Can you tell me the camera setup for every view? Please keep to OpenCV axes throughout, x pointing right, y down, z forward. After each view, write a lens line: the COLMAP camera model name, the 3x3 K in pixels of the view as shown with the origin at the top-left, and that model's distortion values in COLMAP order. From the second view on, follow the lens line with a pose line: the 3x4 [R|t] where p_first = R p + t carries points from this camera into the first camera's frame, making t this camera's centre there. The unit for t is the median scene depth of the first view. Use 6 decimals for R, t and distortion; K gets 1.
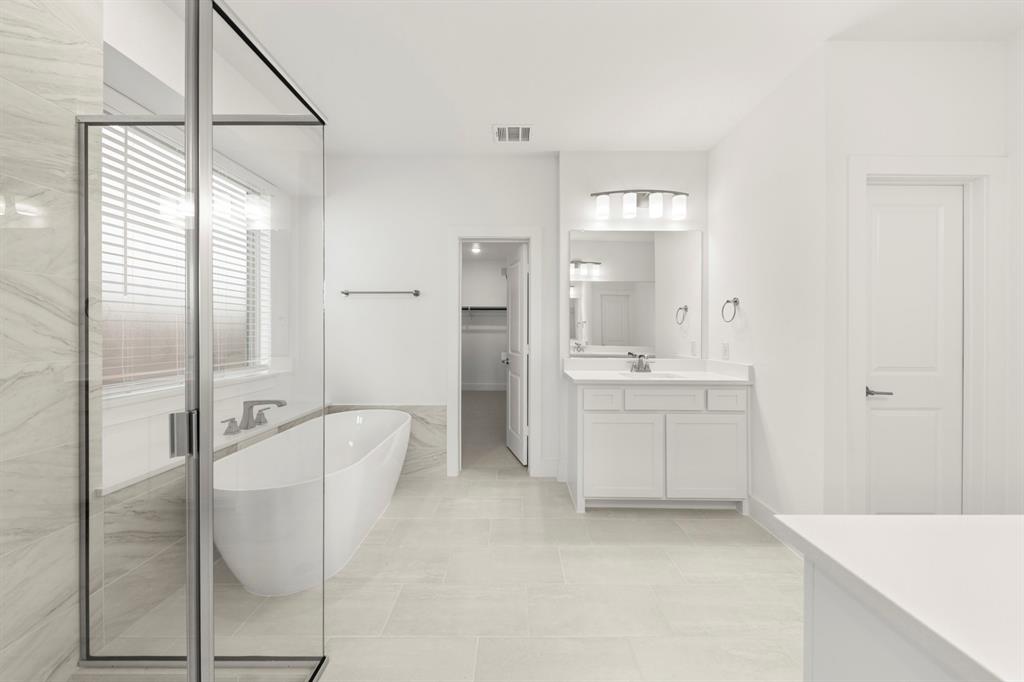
lens RADIAL K [[366.1, 0, 513.1], [0, 366.1, 337.3], [0, 0, 1]] dist [0.001577, -0.000039]
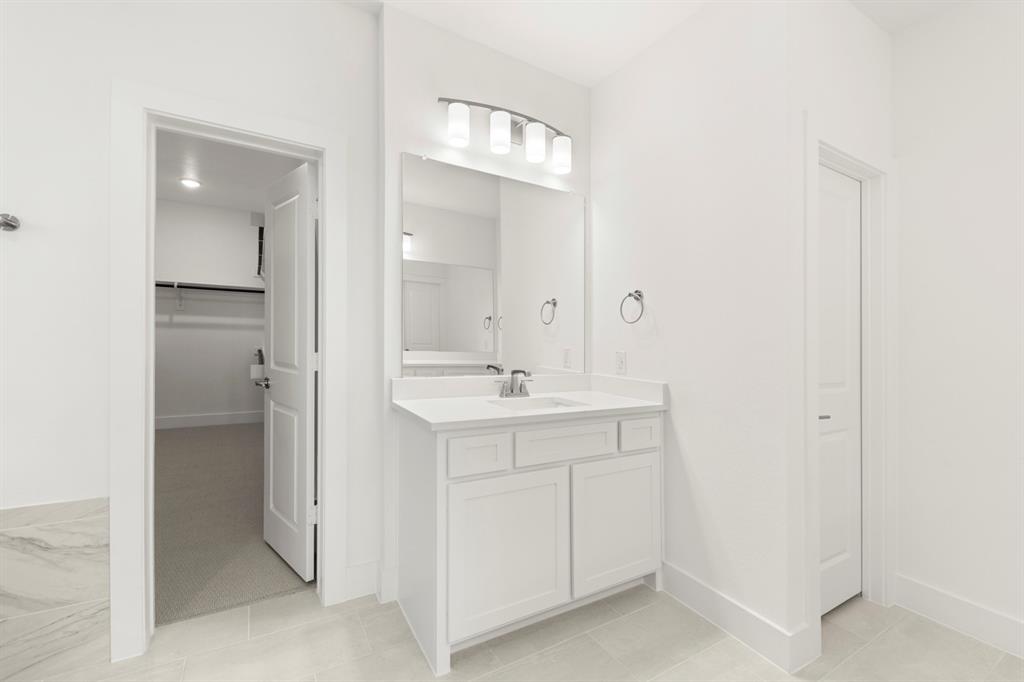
lens RADIAL K [[440.3, 0, 518.9], [0, 440.3, 349.4], [0, 0, 1]] dist [0.002183, -0.002034]
pose [[0.852735, 0.005952, 0.522309, -0.046035], [-0.017586, 0.999695, 0.017320, -0.001423], [-0.522047, -0.023955, 0.852580, 0.326558]]
